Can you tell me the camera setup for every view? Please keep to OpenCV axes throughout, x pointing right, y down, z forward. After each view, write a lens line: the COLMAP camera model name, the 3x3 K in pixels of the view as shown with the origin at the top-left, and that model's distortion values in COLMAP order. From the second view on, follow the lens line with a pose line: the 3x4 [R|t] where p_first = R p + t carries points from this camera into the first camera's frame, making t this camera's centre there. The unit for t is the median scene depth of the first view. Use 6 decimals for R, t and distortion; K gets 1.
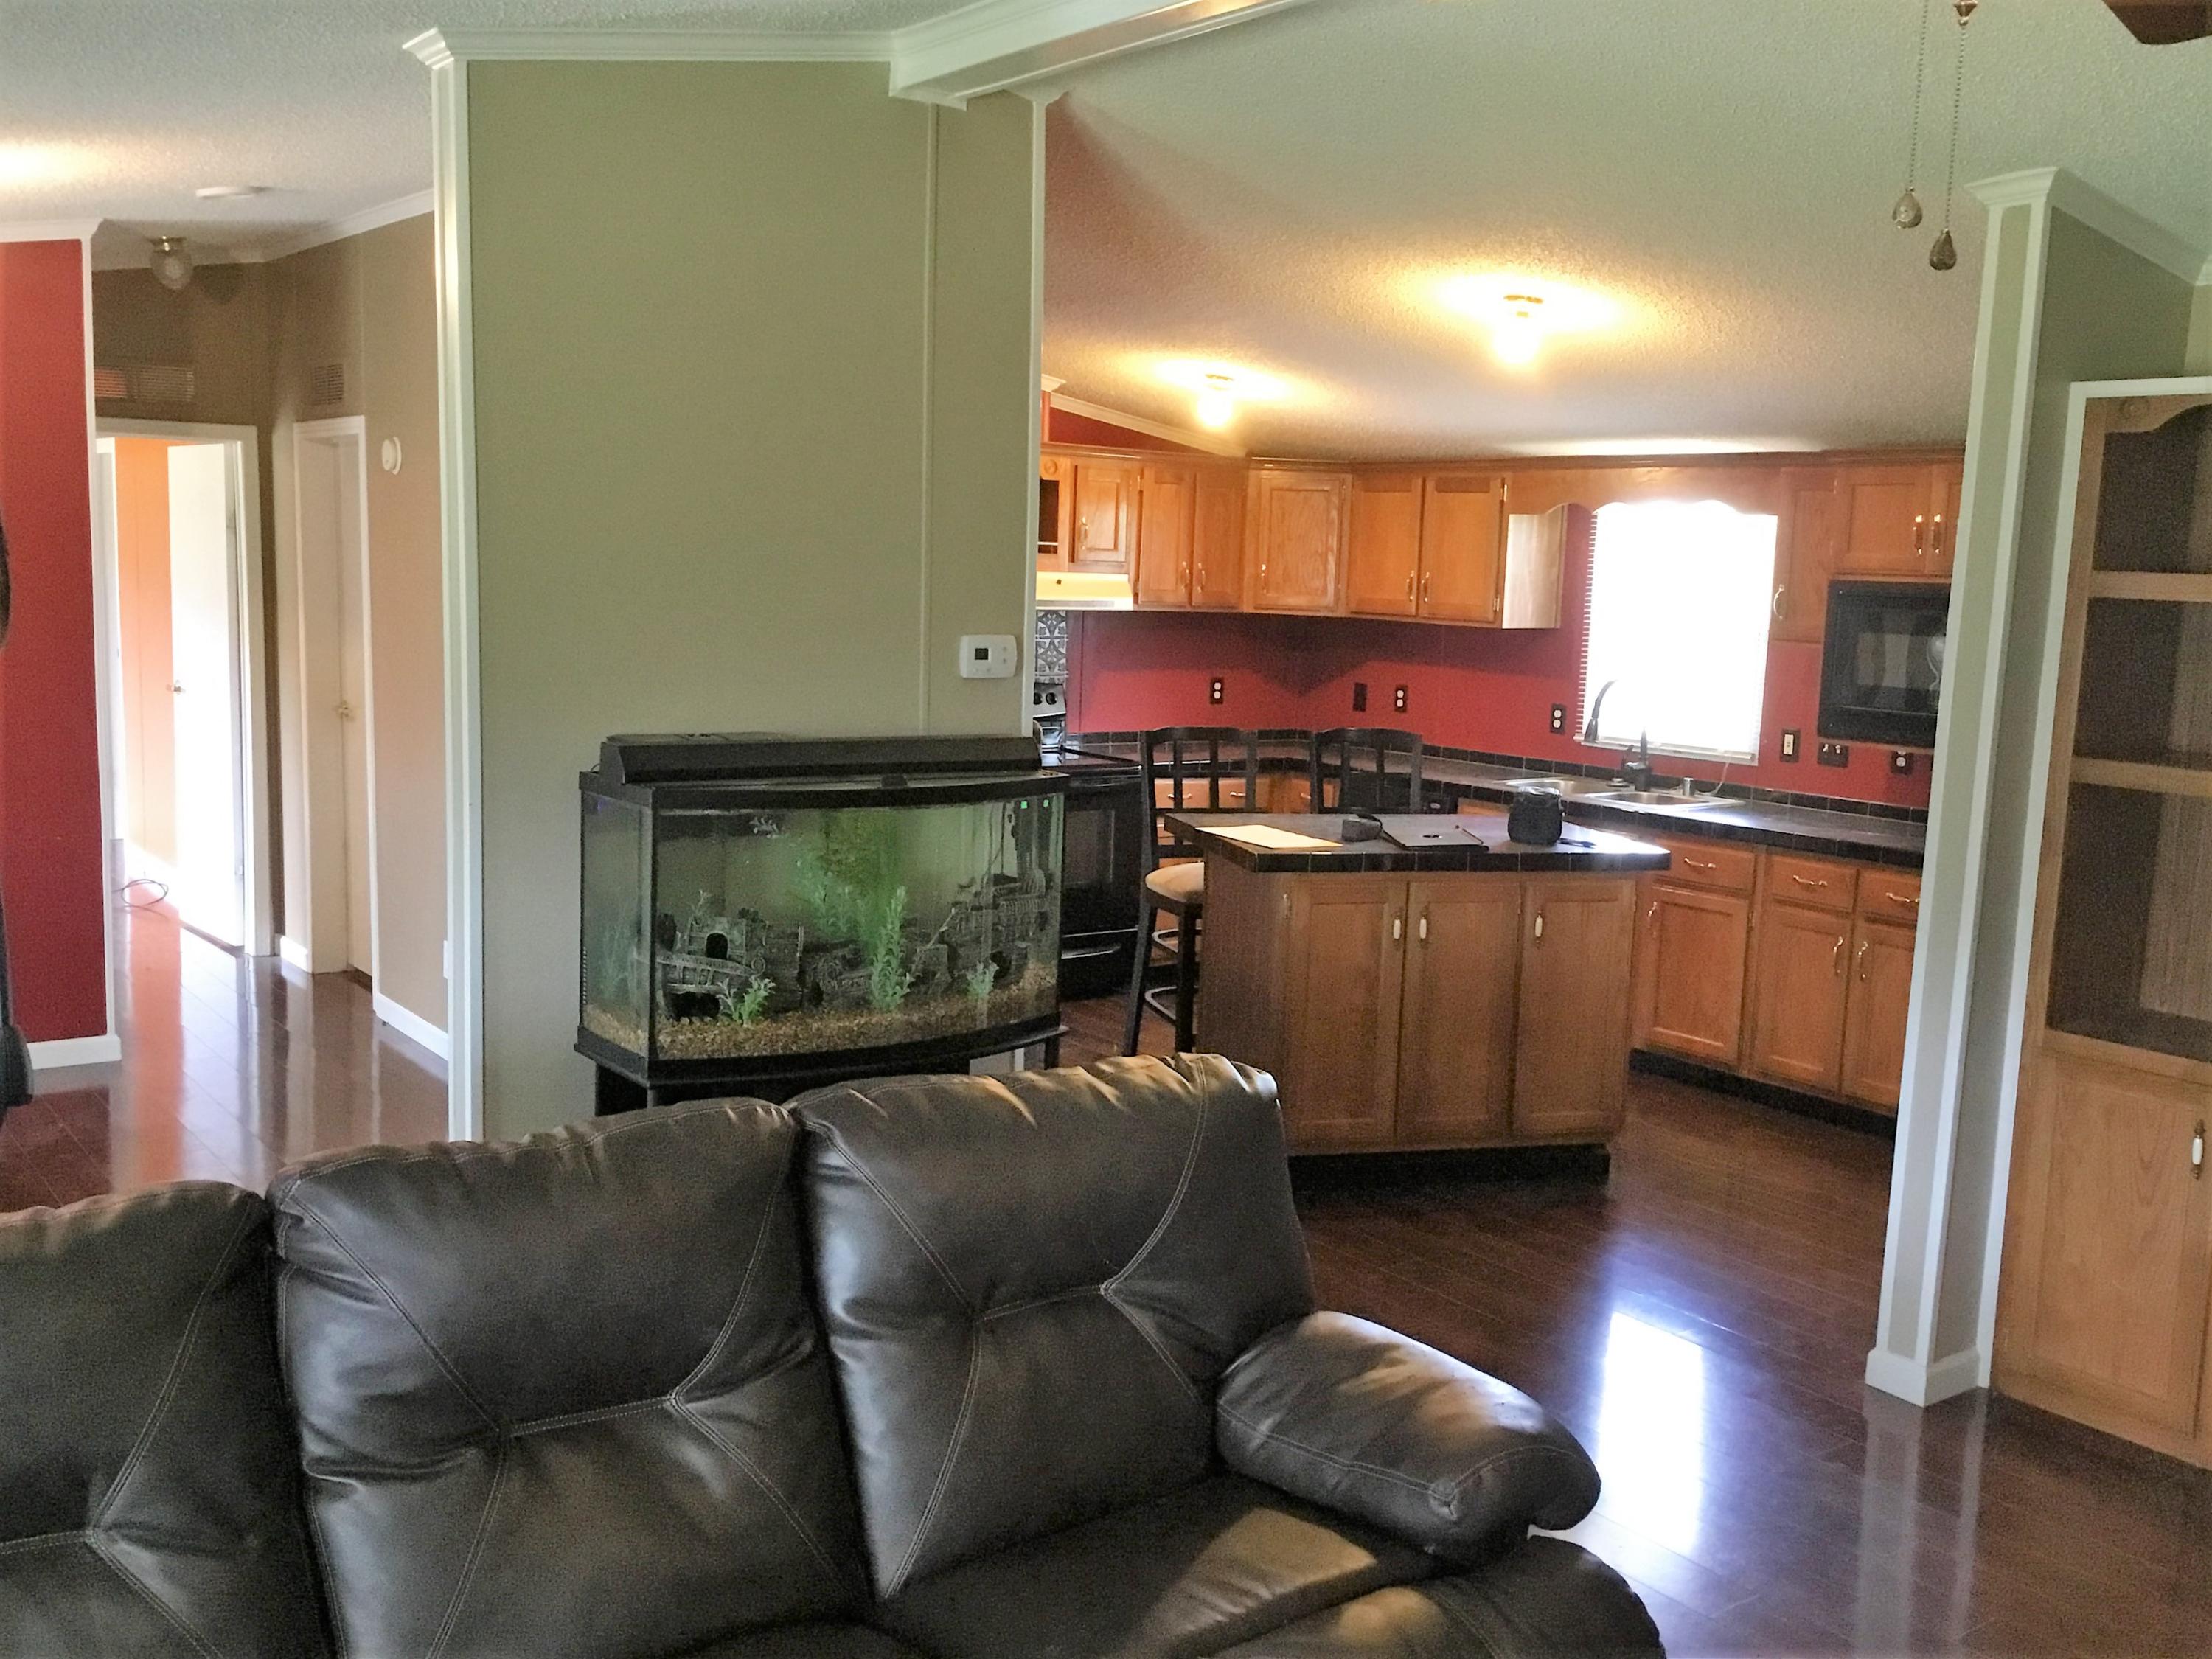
lens RADIAL K [[2014.2, 0, 1106.0], [0, 2014.2, 829.5], [0, 0, 1]] dist [0.166934, 0.004860]
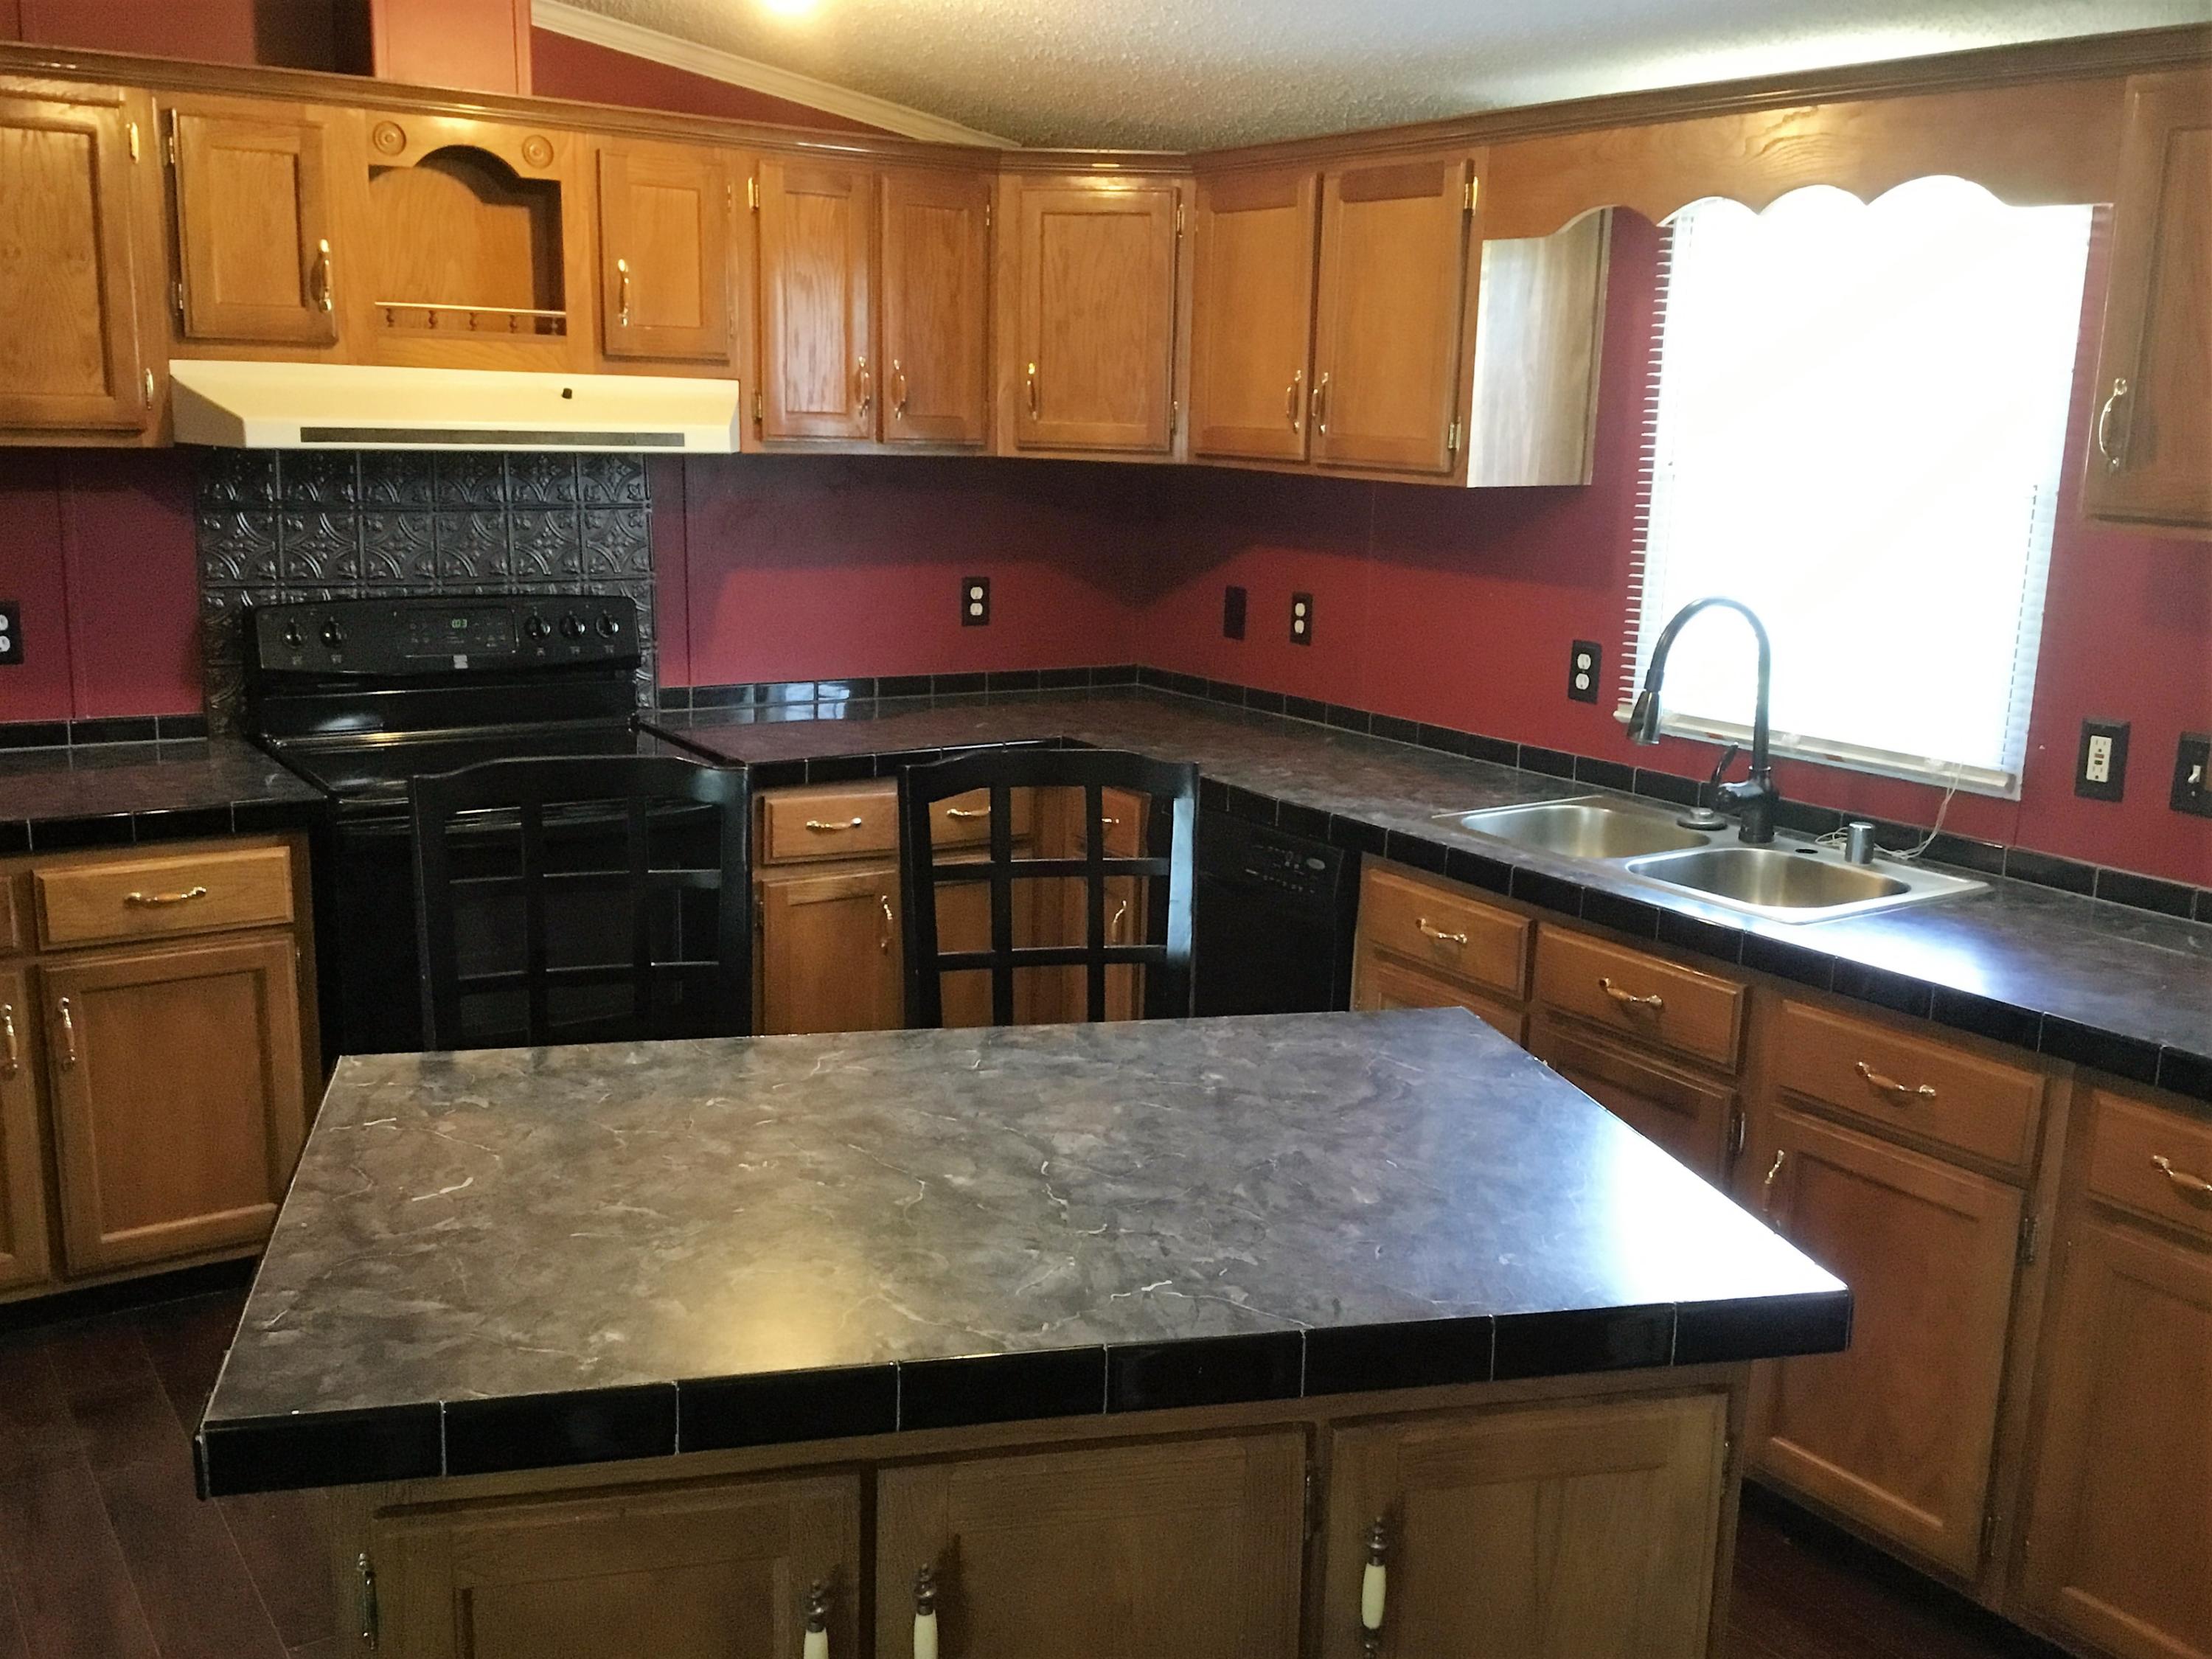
lens RADIAL K [[2030.7, 0, 1106.0], [0, 2030.7, 829.5], [0, 0, 1]] dist [0.171460, -0.299198]
pose [[0.998807, 0.000487, -0.048833, 0.133430], [0.003146, 0.997232, 0.074285, -0.054554], [0.048734, -0.074350, 0.996041, 0.507142]]
